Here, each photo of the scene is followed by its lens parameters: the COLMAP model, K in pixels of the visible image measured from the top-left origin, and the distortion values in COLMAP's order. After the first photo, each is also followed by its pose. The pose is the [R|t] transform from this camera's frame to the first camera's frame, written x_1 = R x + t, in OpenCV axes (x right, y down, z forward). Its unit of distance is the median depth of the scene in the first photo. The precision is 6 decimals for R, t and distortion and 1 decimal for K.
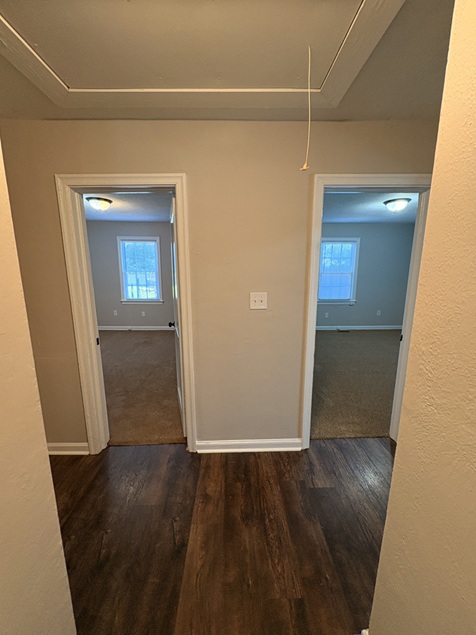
lens RADIAL K [[251.4, 0, 239.6], [0, 251.4, 316.9], [0, 0, 1]] dist [0.000294, -0.000062]
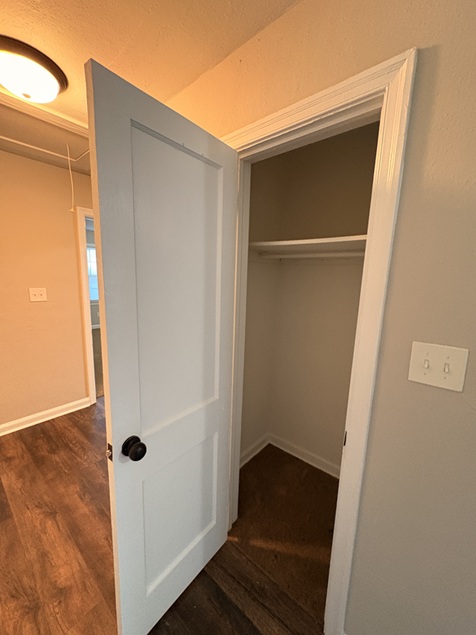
lens RADIAL K [[251.4, 0, 236.3], [0, 251.4, 319.4], [0, 0, 1]] dist [0.000294, -0.000062]
pose [[0.667472, -0.098119, 0.738142, -0.183578], [0.107579, 0.993588, 0.034795, 0.109507], [-0.736823, 0.056183, 0.673748, -0.517016]]
